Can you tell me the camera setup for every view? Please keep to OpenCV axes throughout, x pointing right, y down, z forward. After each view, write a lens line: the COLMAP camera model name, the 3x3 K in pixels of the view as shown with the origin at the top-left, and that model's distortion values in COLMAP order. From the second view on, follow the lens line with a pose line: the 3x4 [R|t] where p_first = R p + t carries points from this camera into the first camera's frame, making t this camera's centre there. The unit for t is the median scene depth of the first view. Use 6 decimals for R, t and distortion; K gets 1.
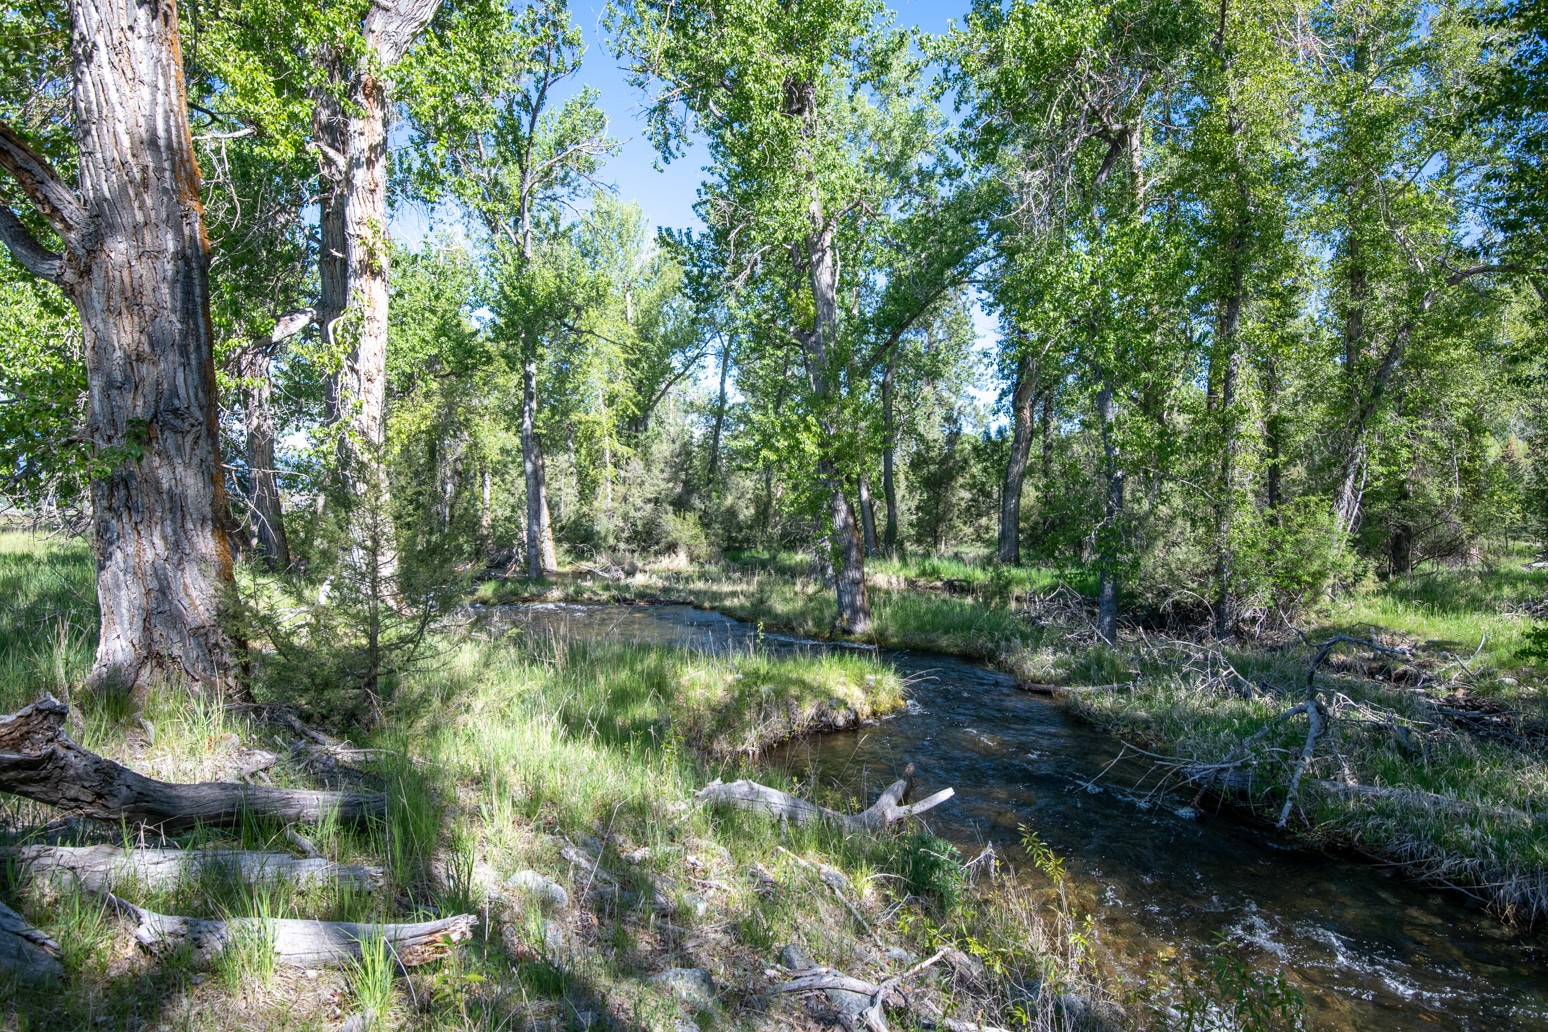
lens RADIAL K [[846.6, 0, 779.5], [0, 846.6, 505.5], [0, 0, 1]] dist [-0.011218, -0.011564]
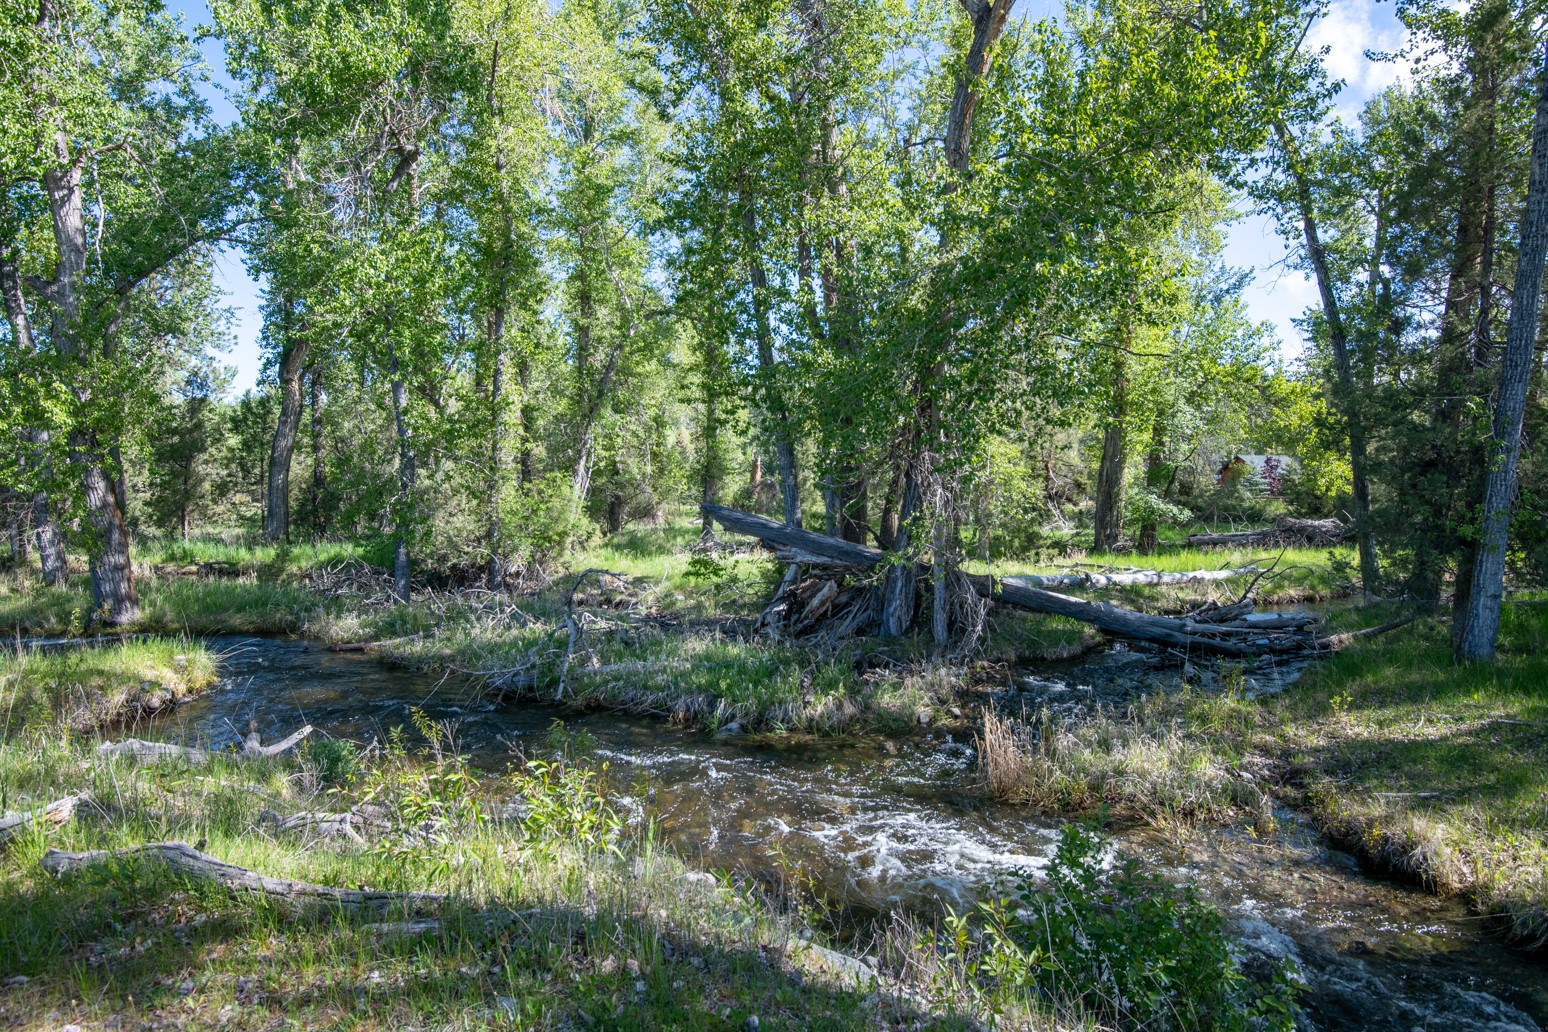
lens RADIAL K [[846.6, 0, 775.4], [0, 846.6, 509.3], [0, 0, 1]] dist [-0.011218, -0.011564]
pose [[0.675245, -0.028780, 0.737032, -0.091885], [0.002774, 0.999330, 0.036481, -0.001926], [-0.737589, -0.022589, 0.674872, -0.110356]]
